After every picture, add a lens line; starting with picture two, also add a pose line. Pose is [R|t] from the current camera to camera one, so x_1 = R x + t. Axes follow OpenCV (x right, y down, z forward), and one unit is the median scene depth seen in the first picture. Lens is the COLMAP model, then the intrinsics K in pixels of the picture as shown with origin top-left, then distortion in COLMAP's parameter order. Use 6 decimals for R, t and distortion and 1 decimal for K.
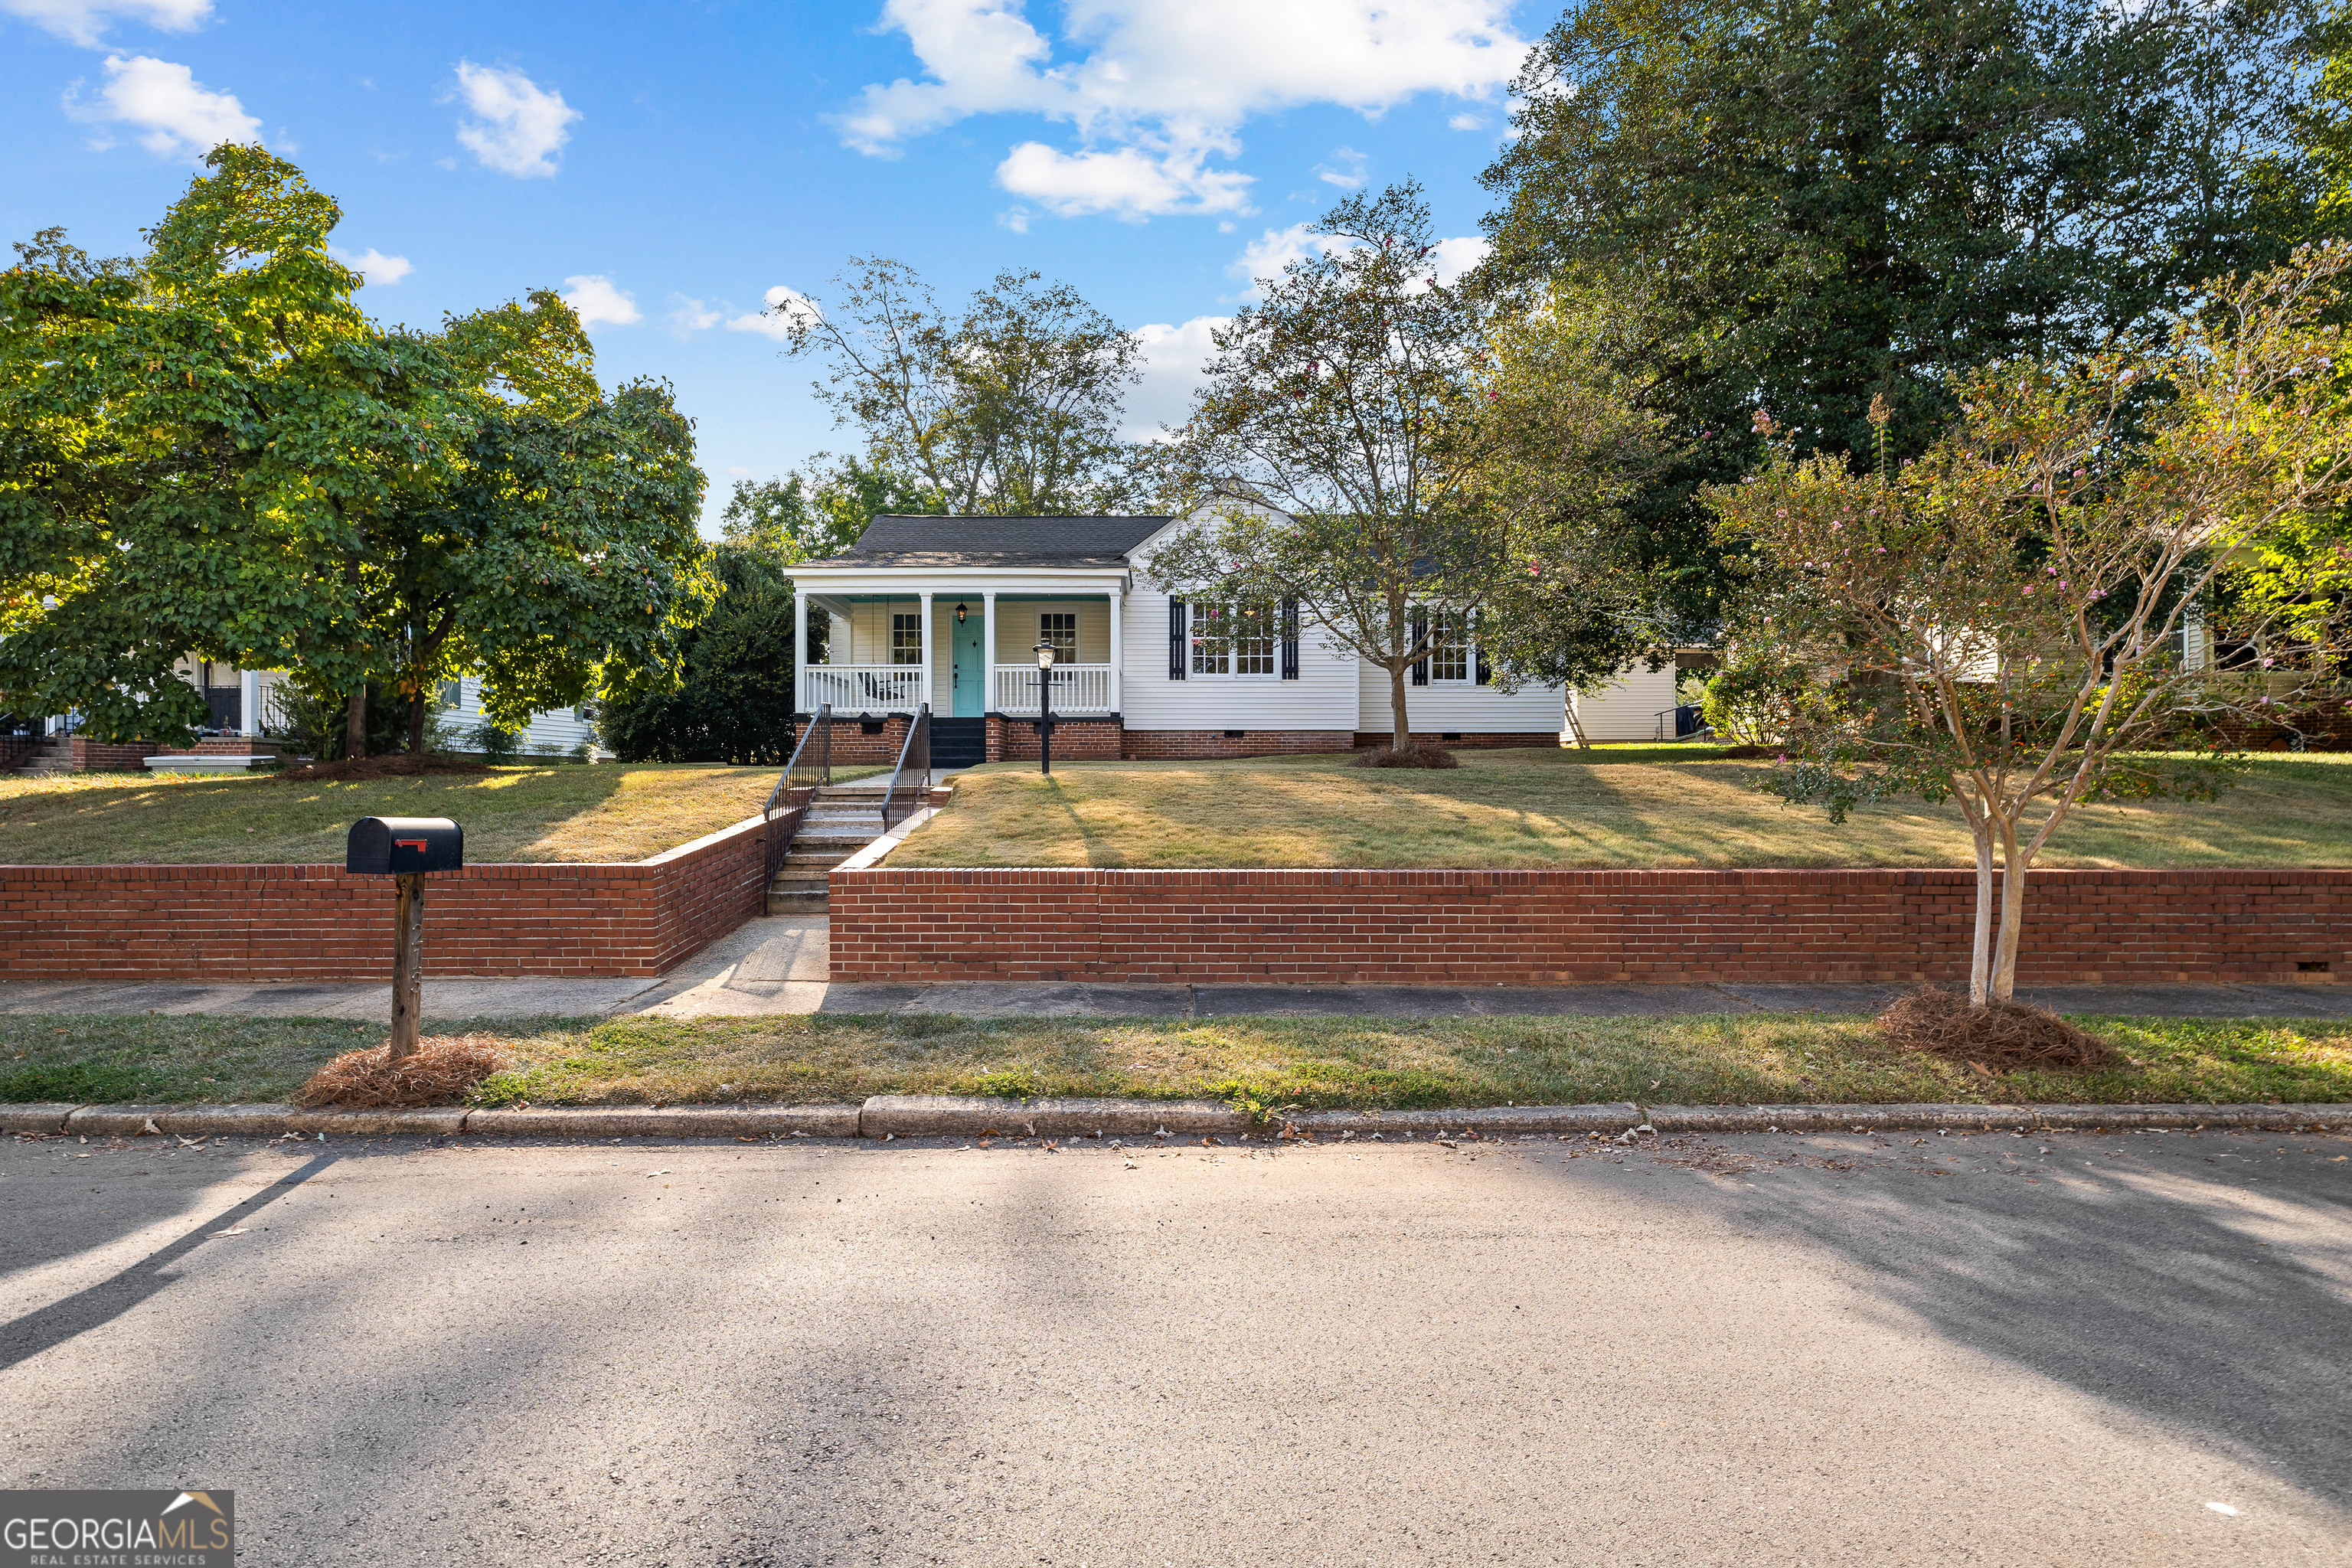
lens RADIAL K [[1138.2, 0, 1176.0], [0, 1138.2, 784.0], [0, 0, 1]] dist [-0.002334, -0.000405]
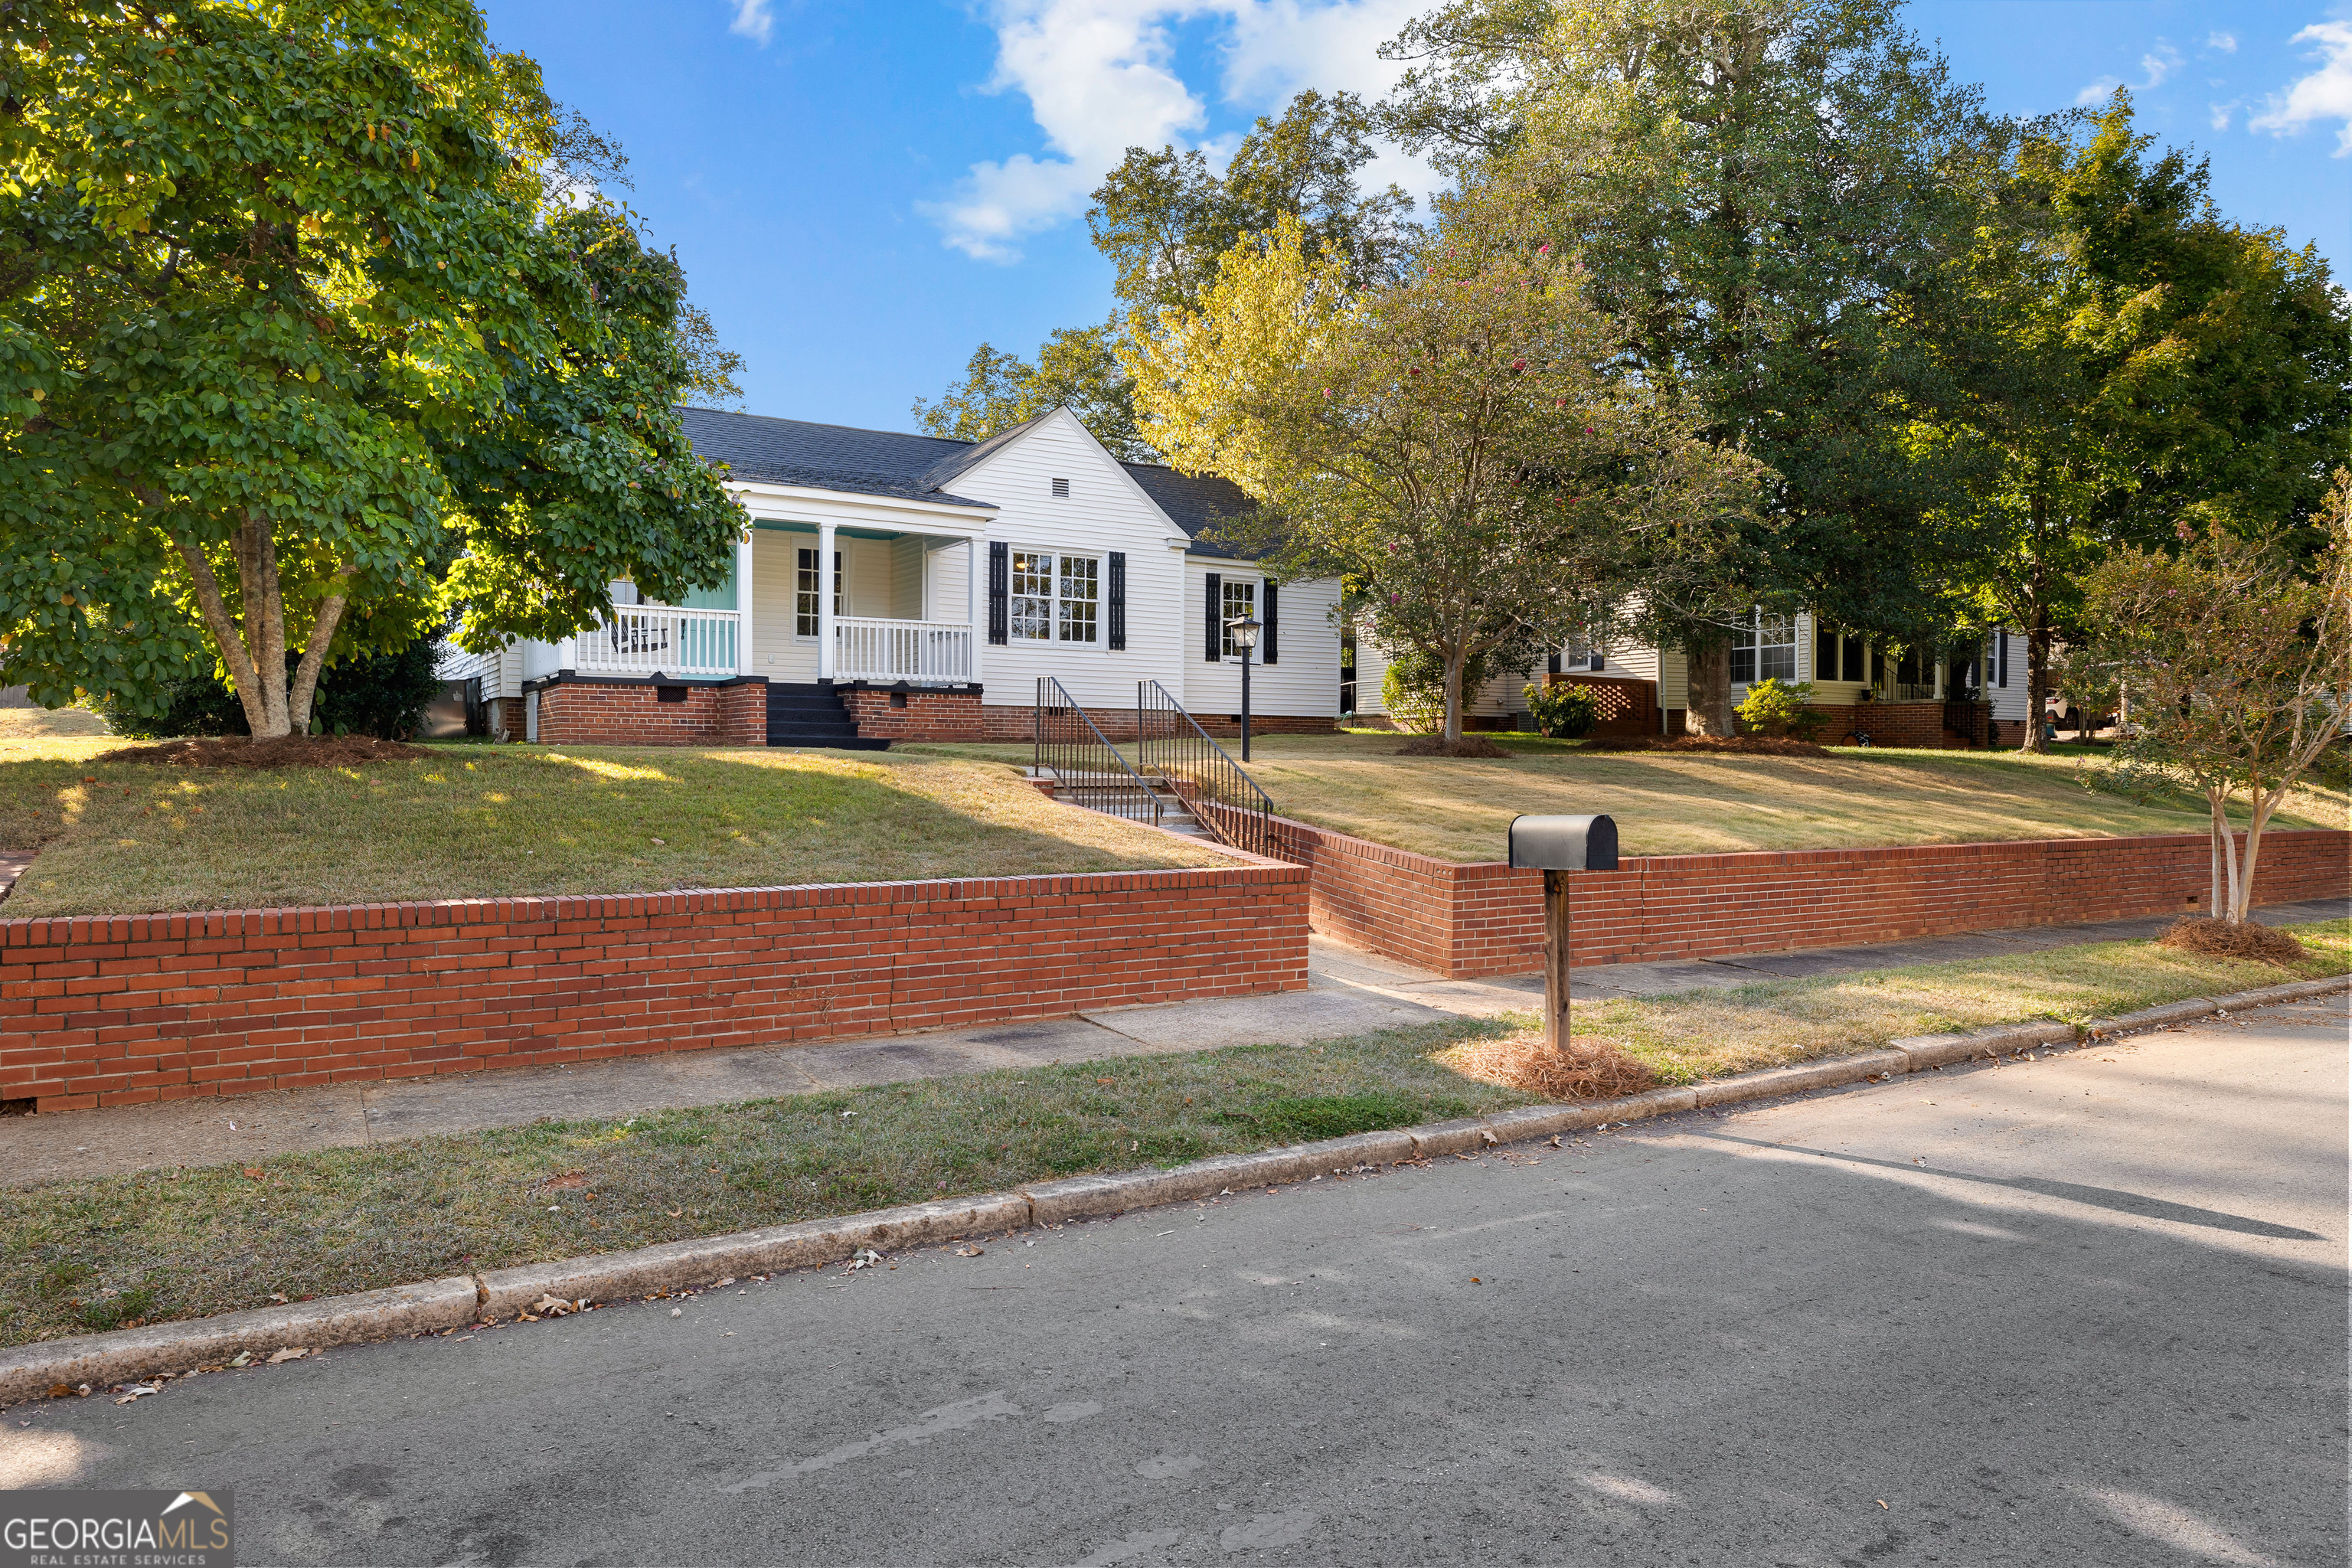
lens RADIAL K [[1470.6, 0, 1176.0], [0, 1470.6, 784.0], [0, 0, 1]] dist [-0.017160, -0.000812]
pose [[0.851572, -0.002559, 0.524232, -1.166225], [-0.004251, 0.999921, 0.011787, -0.008521], [-0.524221, -0.012266, 0.851494, 0.053079]]
